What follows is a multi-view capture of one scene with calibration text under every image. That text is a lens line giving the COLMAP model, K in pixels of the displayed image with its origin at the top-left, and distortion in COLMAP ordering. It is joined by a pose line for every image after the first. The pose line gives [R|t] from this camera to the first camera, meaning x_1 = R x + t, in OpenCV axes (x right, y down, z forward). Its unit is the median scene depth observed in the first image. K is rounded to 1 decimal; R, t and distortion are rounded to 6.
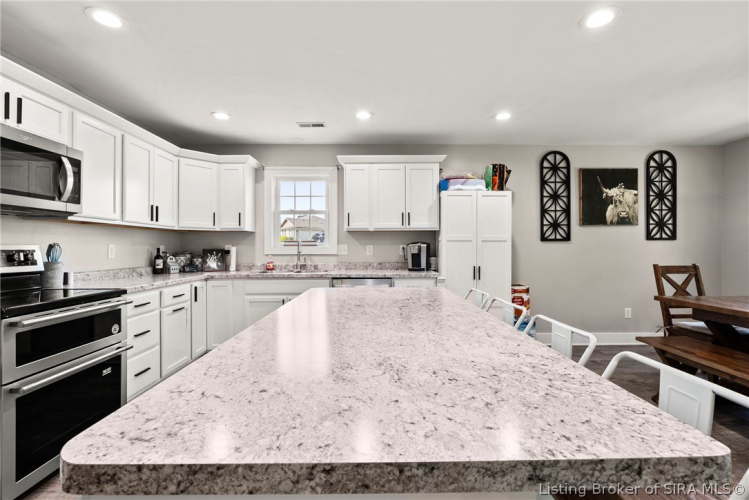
lens RADIAL K [[336.0, 0, 375.5], [0, 336.0, 245.3], [0, 0, 1]] dist [0.002448, -0.002947]
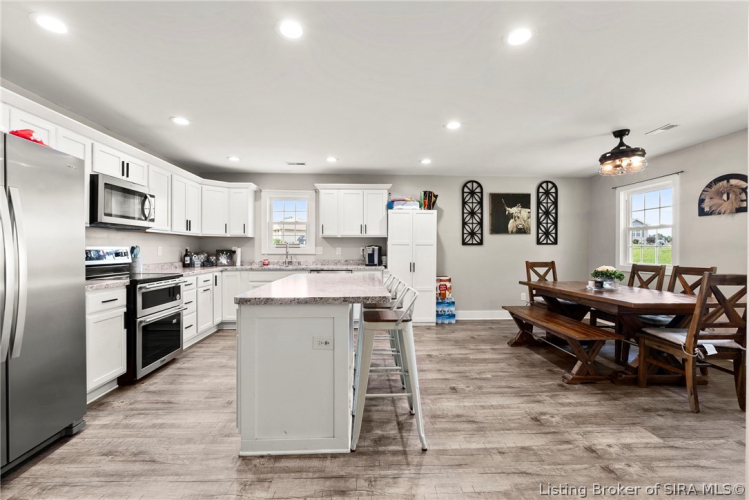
lens RADIAL K [[336.0, 0, 373.2], [0, 336.0, 250.5], [0, 0, 1]] dist [0.002448, -0.002947]
pose [[0.999420, 0.003932, 0.033828, 0.083029], [-0.004289, 0.999936, 0.010491, -0.003152], [-0.033785, -0.010630, 0.999373, -0.411281]]
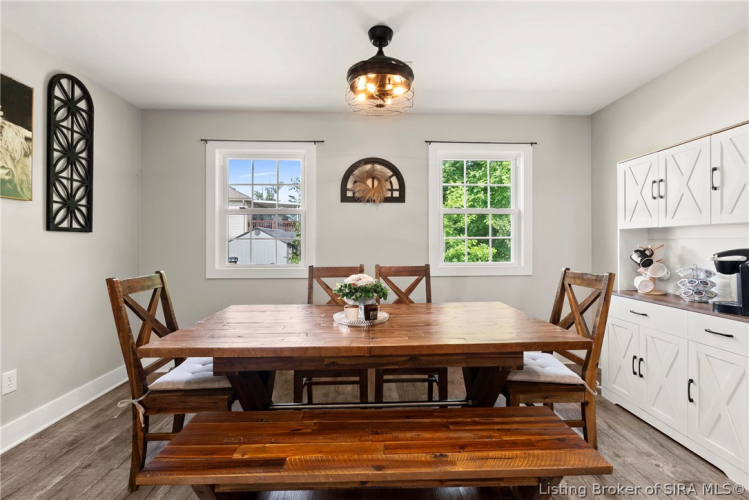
lens RADIAL K [[336.0, 0, 372.8], [0, 336.0, 243.3], [0, 0, 1]] dist [0.002448, -0.002947]
pose [[-0.030698, 0.002912, 0.999524, 0.279295], [-0.004970, 0.999983, -0.003066, 0.003895], [-0.999516, -0.005062, -0.030683, 0.540640]]
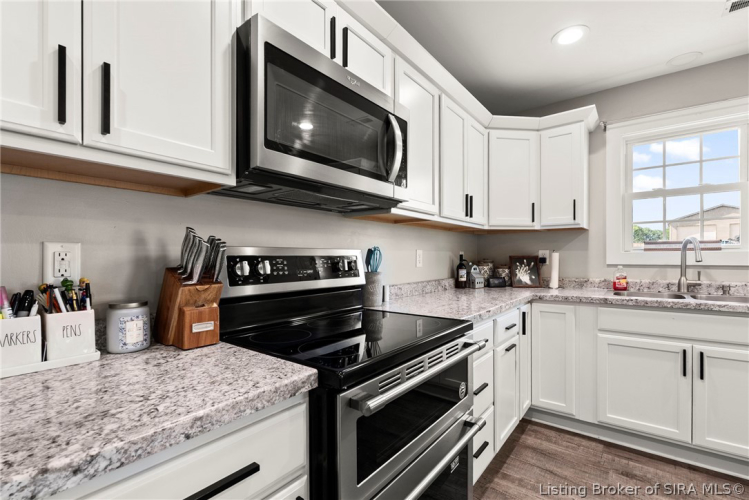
lens RADIAL K [[336.0, 0, 381.1], [0, 336.0, 254.5], [0, 0, 1]] dist [0.002448, -0.002947]
pose [[0.794909, -0.004474, -0.606712, -0.307092], [0.005842, 0.999983, 0.000281, 0.006223], [0.606700, -0.003768, 0.794922, 0.260371]]
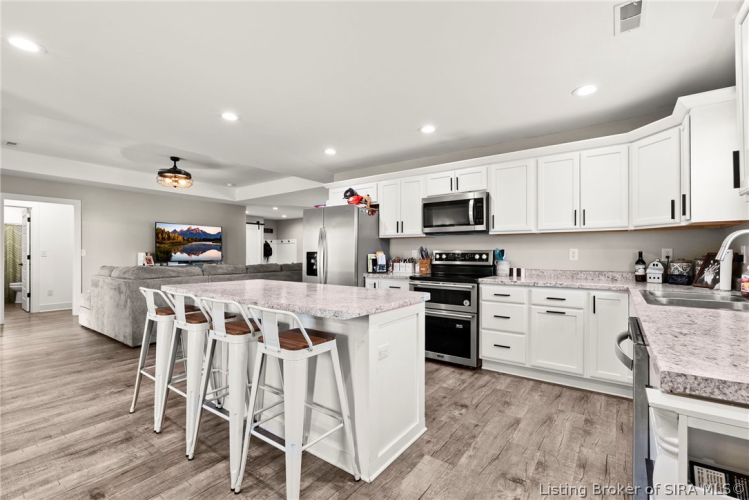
lens RADIAL K [[336.0, 0, 373.5], [0, 336.0, 250.9], [0, 0, 1]] dist [0.002448, -0.002947]
pose [[-0.604747, -0.006271, -0.796393, 0.433271], [0.006159, 0.999902, -0.012551, 0.012321], [0.796394, -0.012495, -0.604649, 0.930290]]
